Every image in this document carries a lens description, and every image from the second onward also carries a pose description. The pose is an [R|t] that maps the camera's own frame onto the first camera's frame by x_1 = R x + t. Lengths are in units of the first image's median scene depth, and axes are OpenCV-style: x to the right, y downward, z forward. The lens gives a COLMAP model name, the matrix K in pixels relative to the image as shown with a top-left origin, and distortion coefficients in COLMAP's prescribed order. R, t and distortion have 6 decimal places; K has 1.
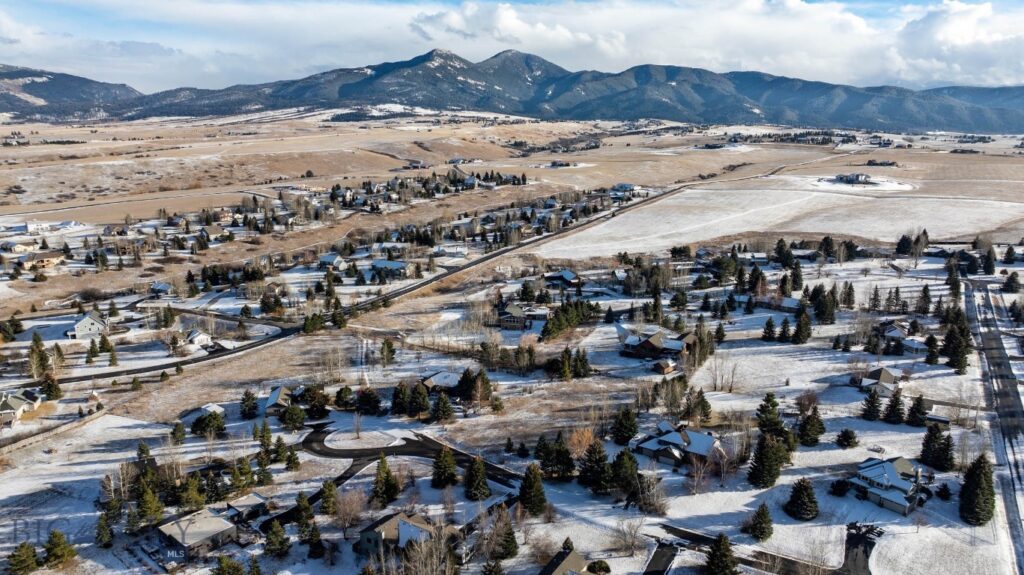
lens RADIAL K [[705.1, 0, 511.3], [0, 705.1, 289.3], [0, 0, 1]] dist [-0.032092, 0.012418]
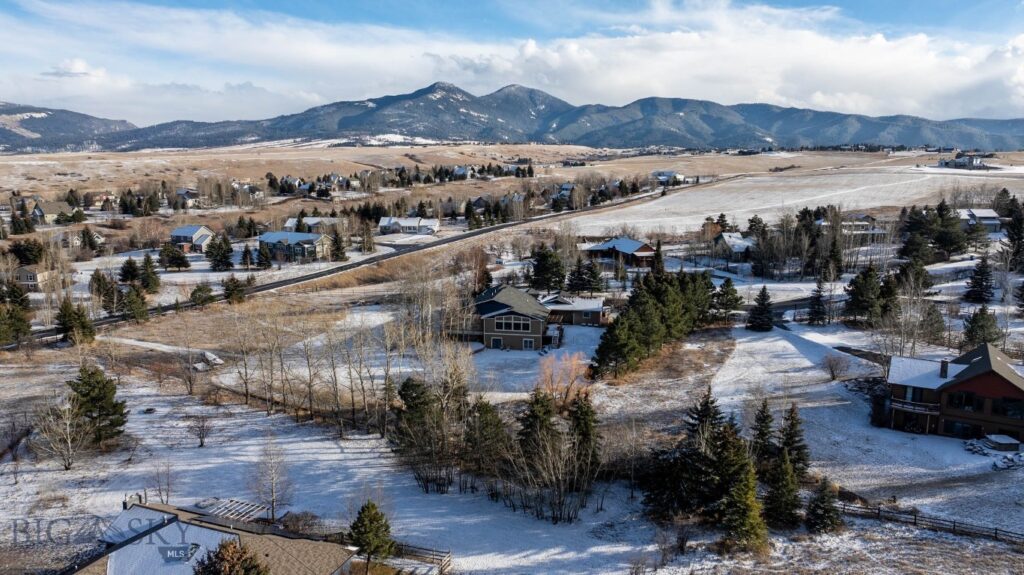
lens RADIAL K [[705.1, 0, 513.3], [0, 705.1, 284.8], [0, 0, 1]] dist [-0.032092, 0.012418]
pose [[0.999990, -0.003111, -0.003104, 0.000856], [0.002914, 0.998104, -0.061473, 0.013168], [0.003289, 0.061463, 0.998104, 0.174917]]
